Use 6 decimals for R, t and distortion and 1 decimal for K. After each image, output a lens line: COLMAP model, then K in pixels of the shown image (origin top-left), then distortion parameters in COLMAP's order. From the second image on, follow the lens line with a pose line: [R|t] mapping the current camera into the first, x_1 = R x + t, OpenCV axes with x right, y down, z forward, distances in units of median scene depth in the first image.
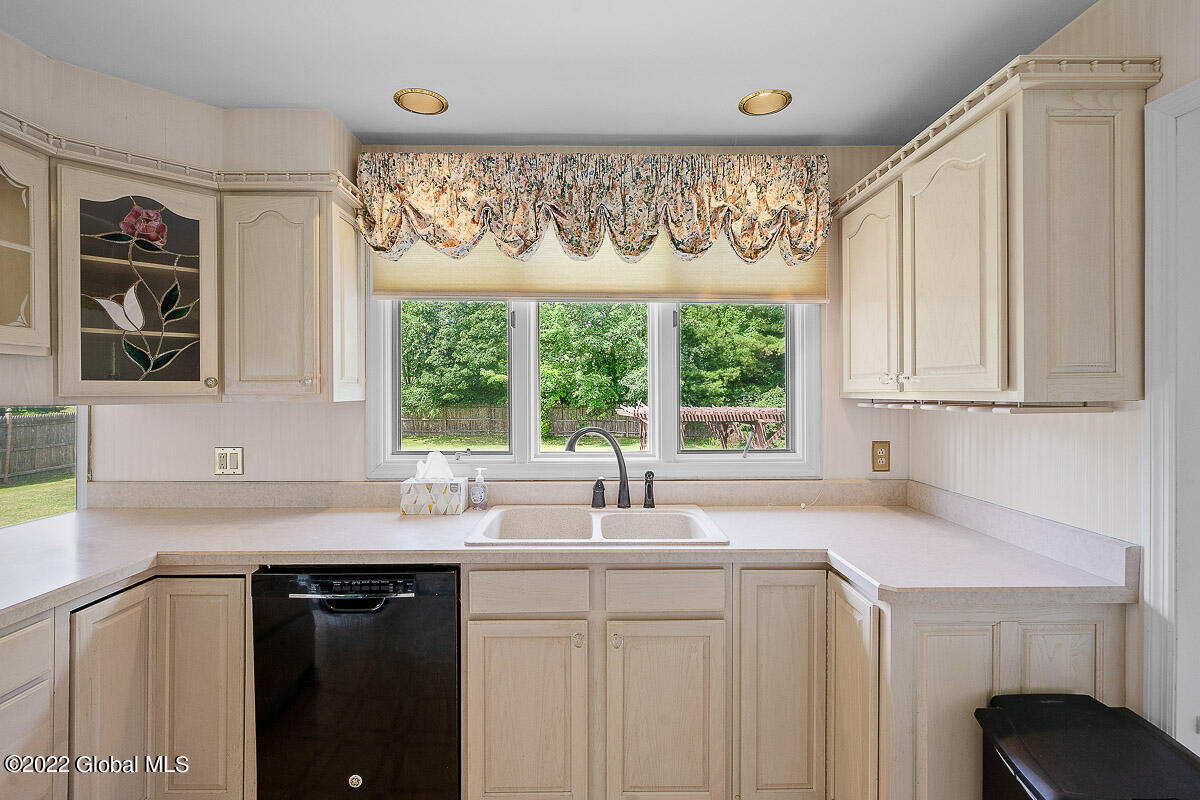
lens RADIAL K [[549.0, 0, 601.7], [0, 549.0, 391.9], [0, 0, 1]] dist [-0.002140, 0.000270]
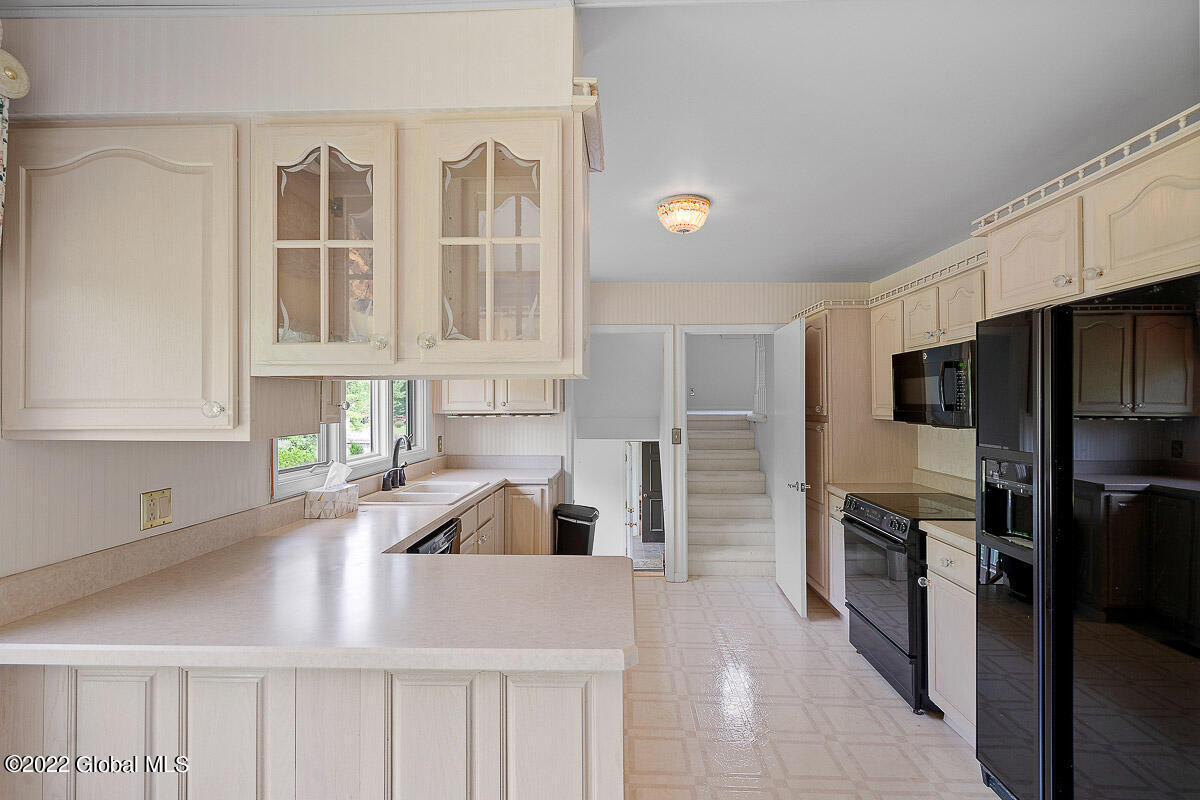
lens RADIAL K [[549.0, 0, 600.0], [0, 549.0, 405.2], [0, 0, 1]] dist [-0.002140, 0.000270]
pose [[0.038215, 0.005459, 0.999255, -1.746249], [0.003622, 0.999978, -0.005602, -0.007313], [-0.999263, 0.003833, 0.038194, 0.472278]]
